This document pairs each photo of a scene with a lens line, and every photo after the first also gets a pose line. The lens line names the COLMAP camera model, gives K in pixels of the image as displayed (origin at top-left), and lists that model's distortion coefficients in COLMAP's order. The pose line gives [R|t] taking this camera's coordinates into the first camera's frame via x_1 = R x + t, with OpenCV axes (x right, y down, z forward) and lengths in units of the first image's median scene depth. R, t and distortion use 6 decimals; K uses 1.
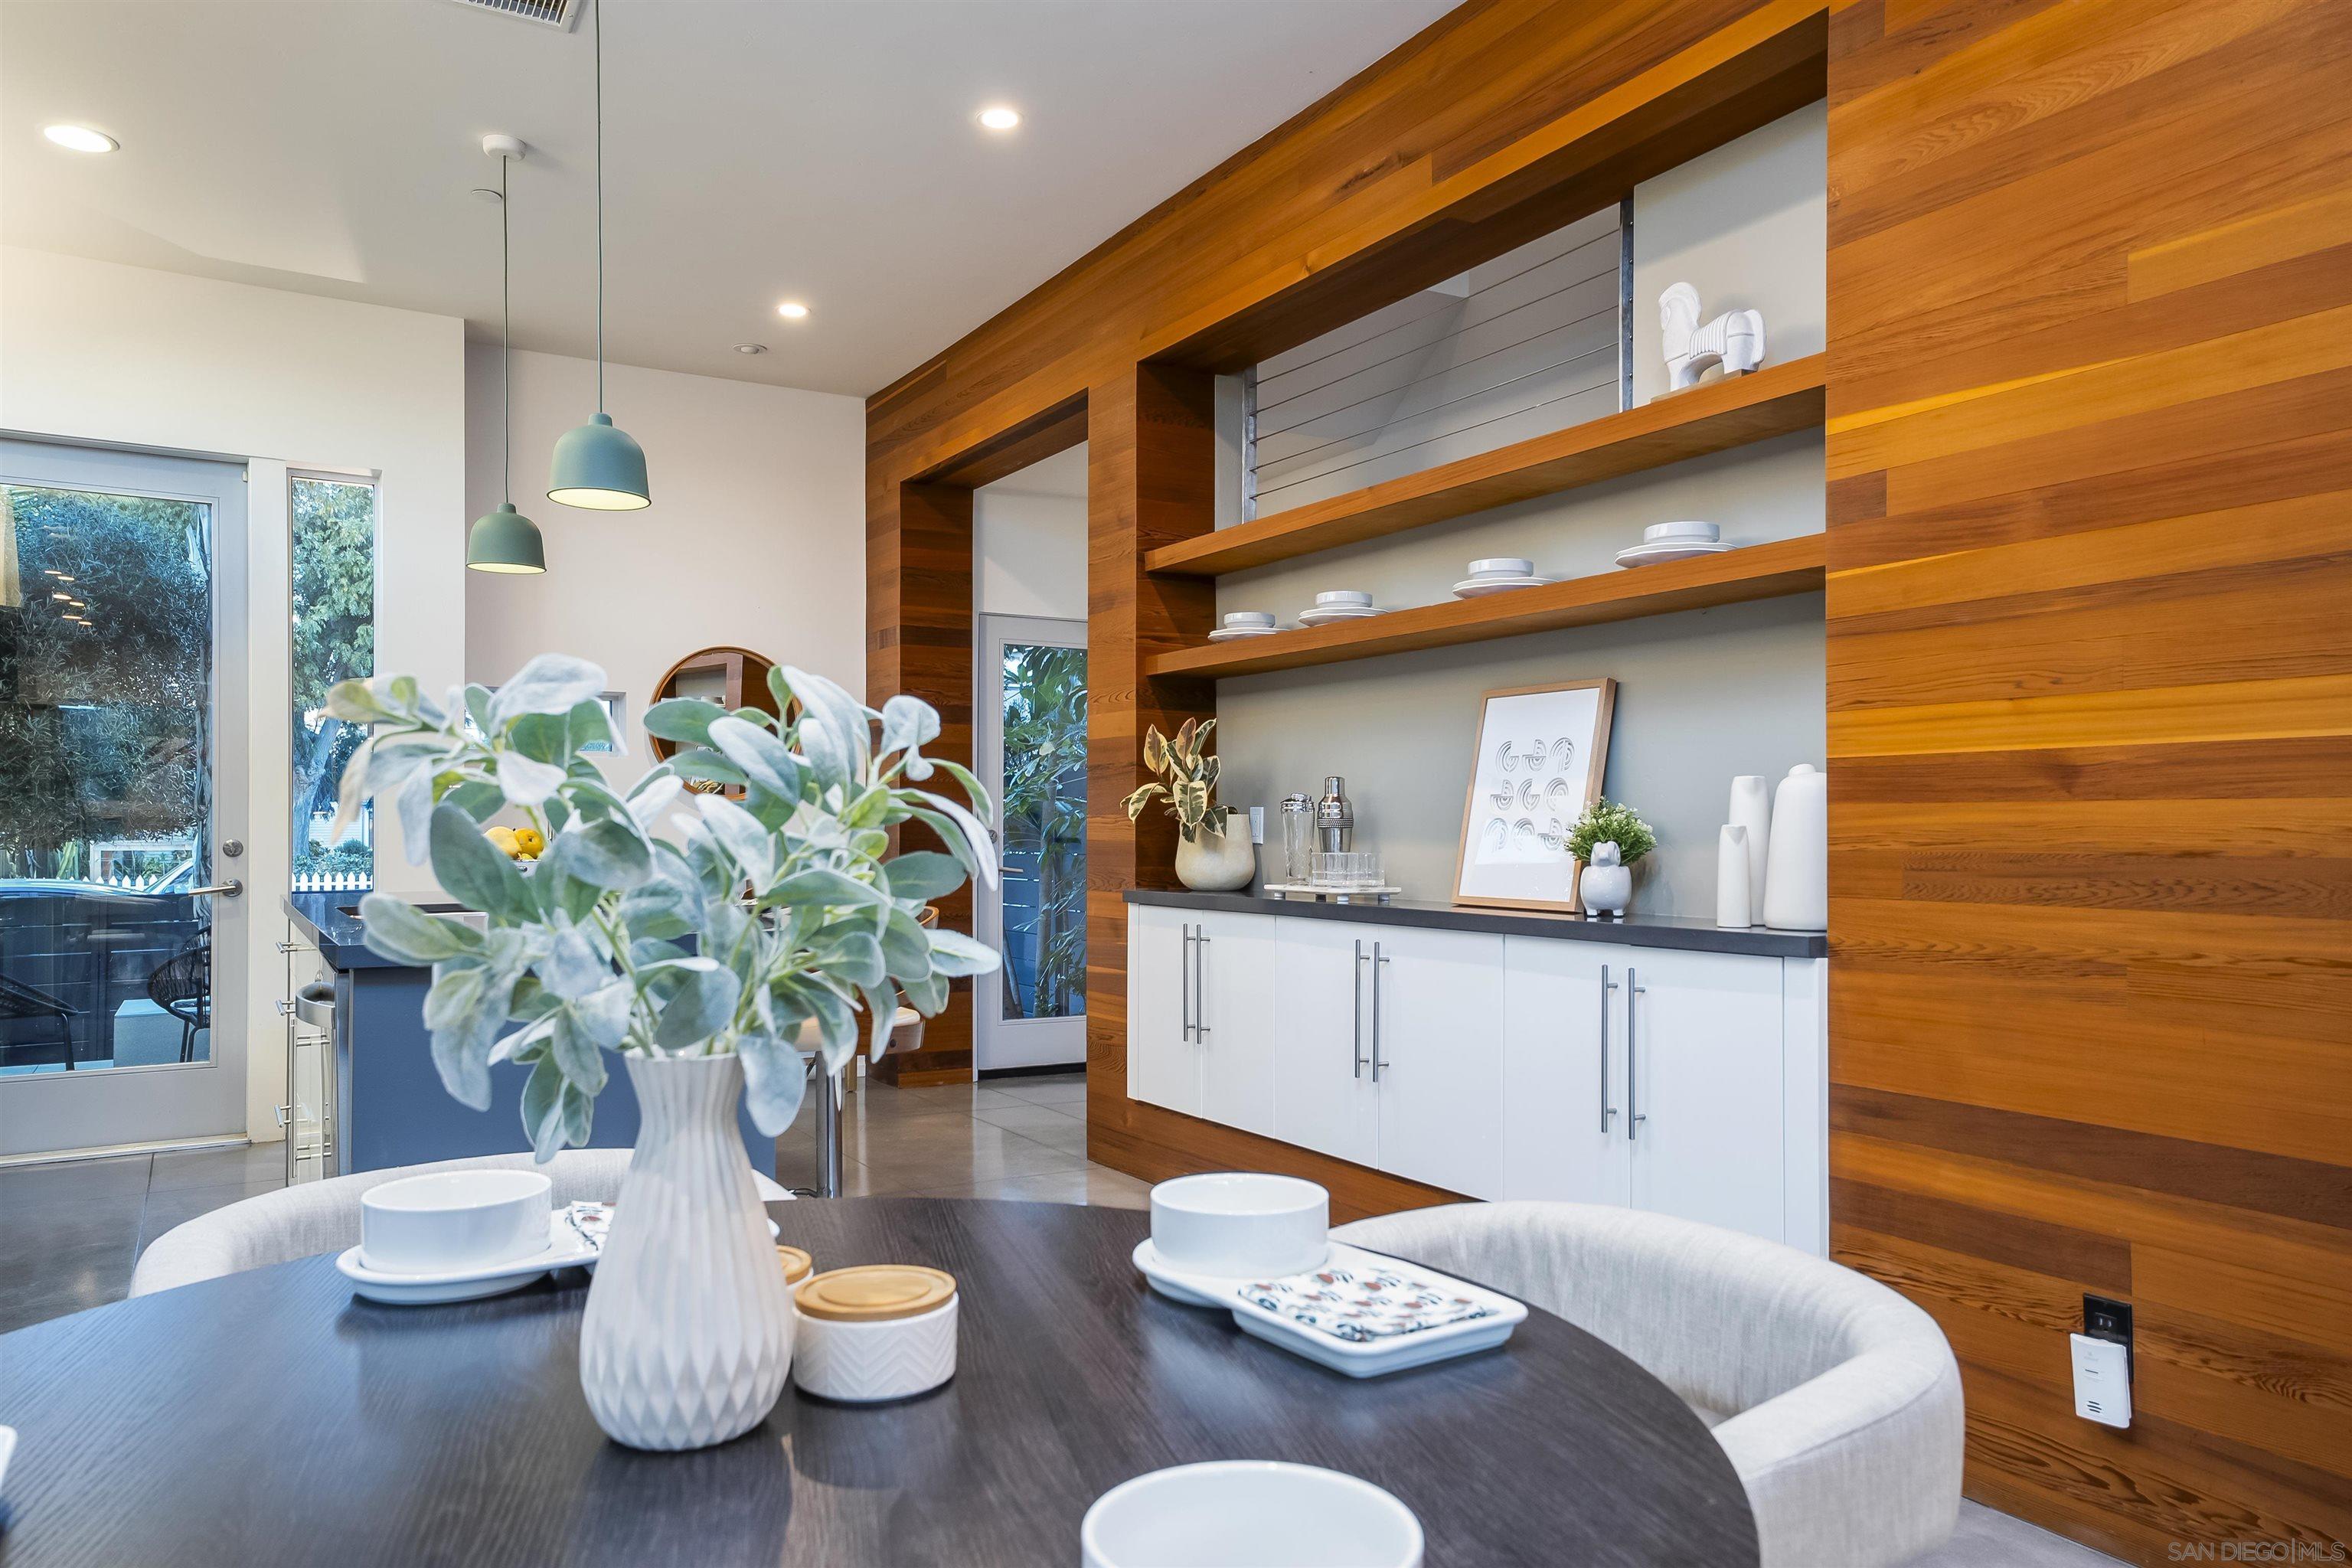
lens RADIAL K [[1629.4, 0, 1174.4], [0, 1629.4, 805.2], [0, 0, 1]] dist [0.029543, 0.037693]
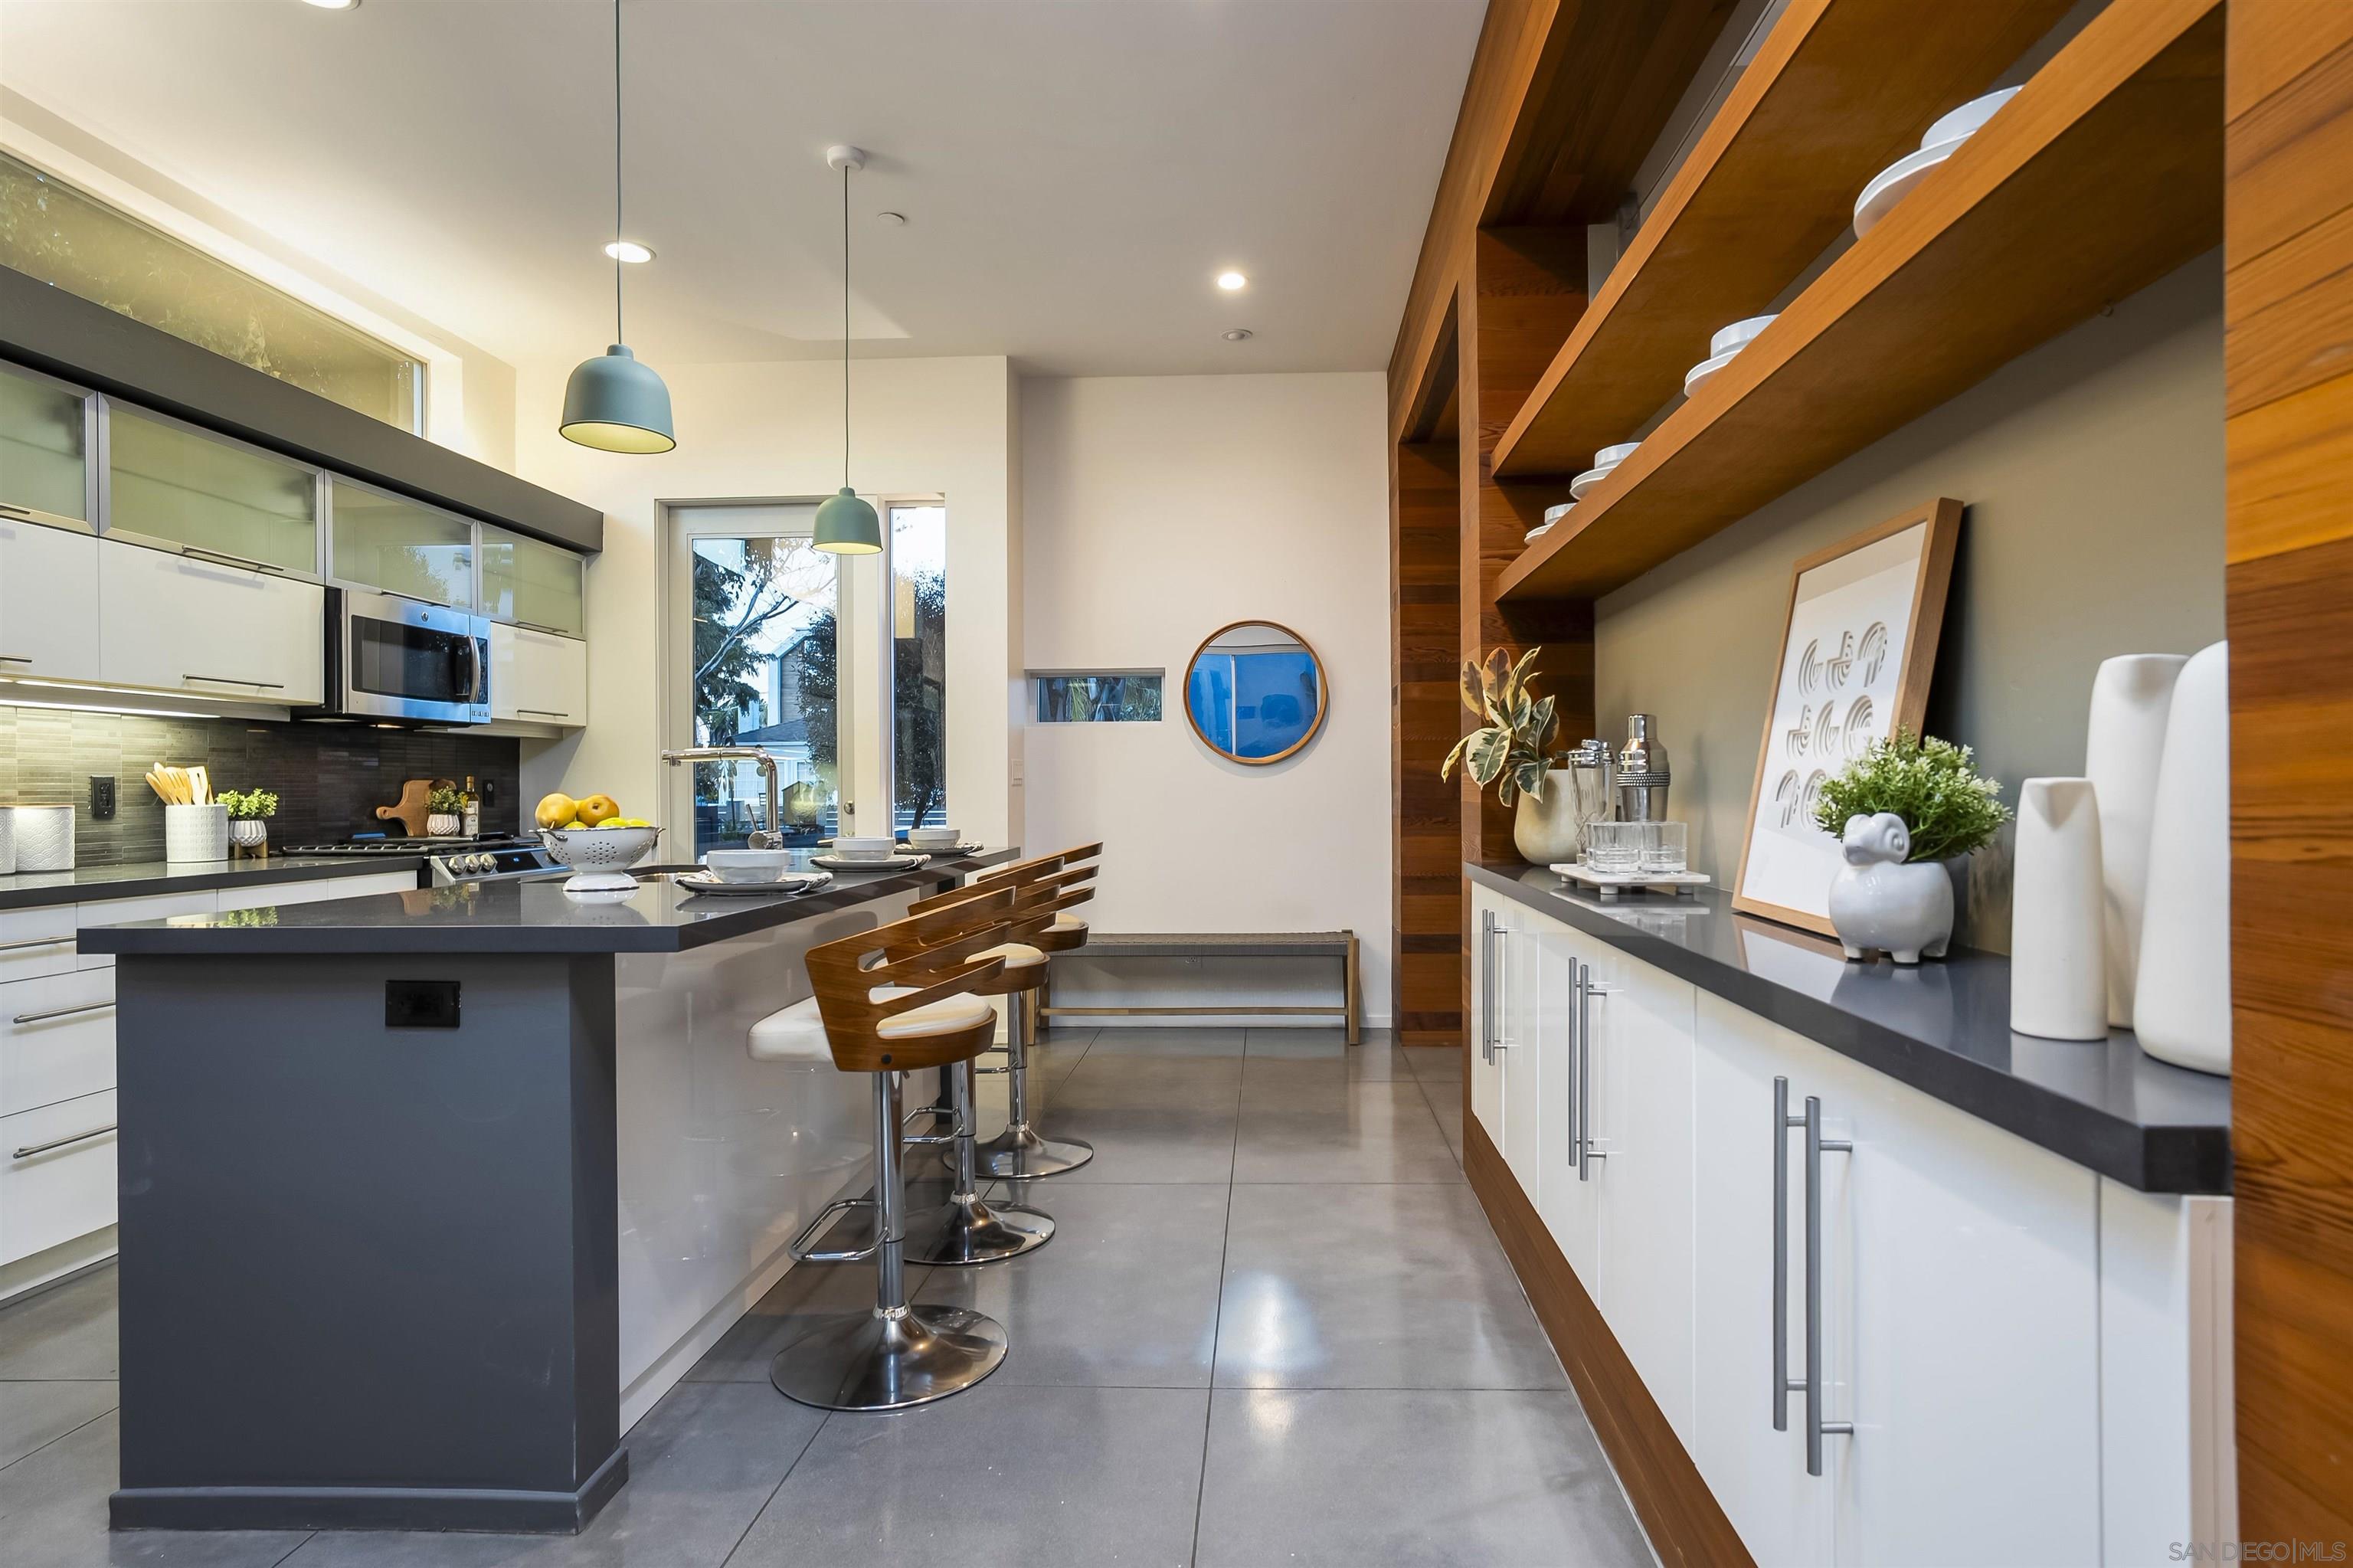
lens RADIAL K [[1245.8, 0, 1227.4], [0, 1245.8, 787.1], [0, 0, 1]] dist [0.001251, 0.003784]
pose [[0.841977, -0.006128, -0.539479, 0.308125], [0.014016, 0.999846, 0.010519, 0.007328], [0.539331, -0.016418, 0.841934, 0.583859]]
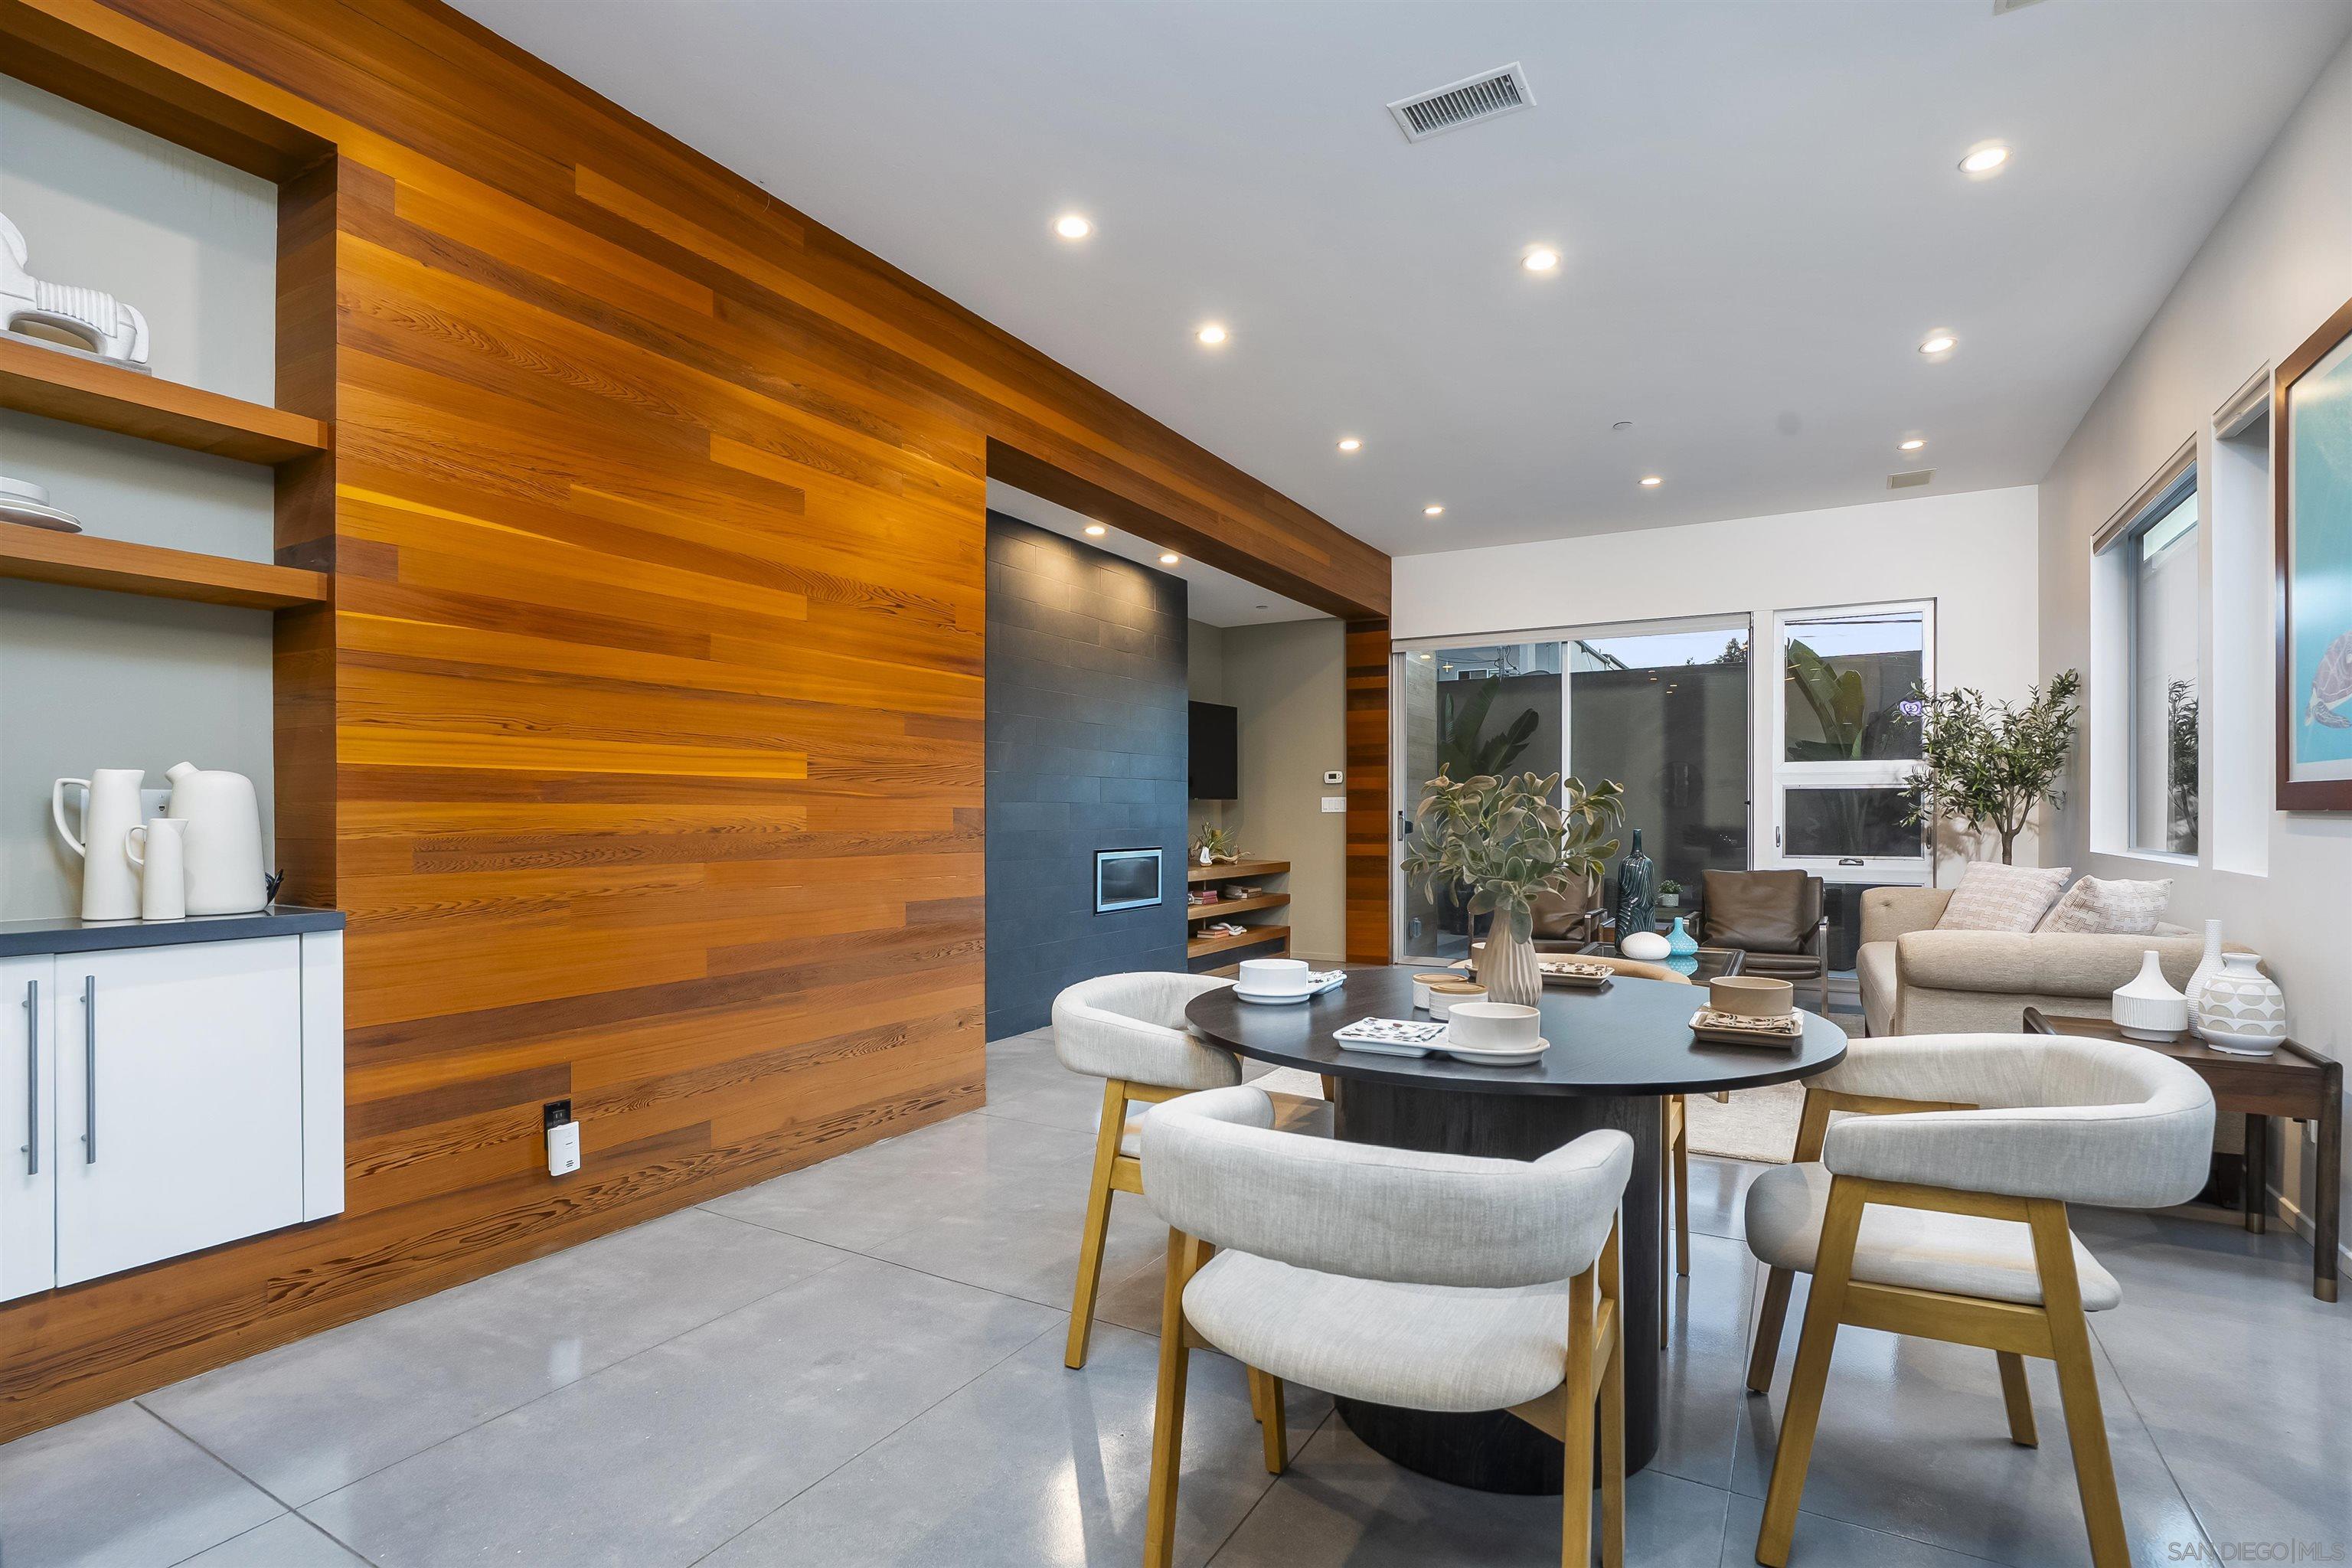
lens RADIAL K [[1123.4, 0, 1191.7], [0, 1123.4, 819.8], [0, 0, 1]] dist [-0.025837, 0.006750]
pose [[-0.497048, -0.003406, 0.867716, -0.527802], [-0.010475, 0.999943, -0.002075, 0.006972], [-0.867660, -0.010121, -0.497056, 0.729235]]
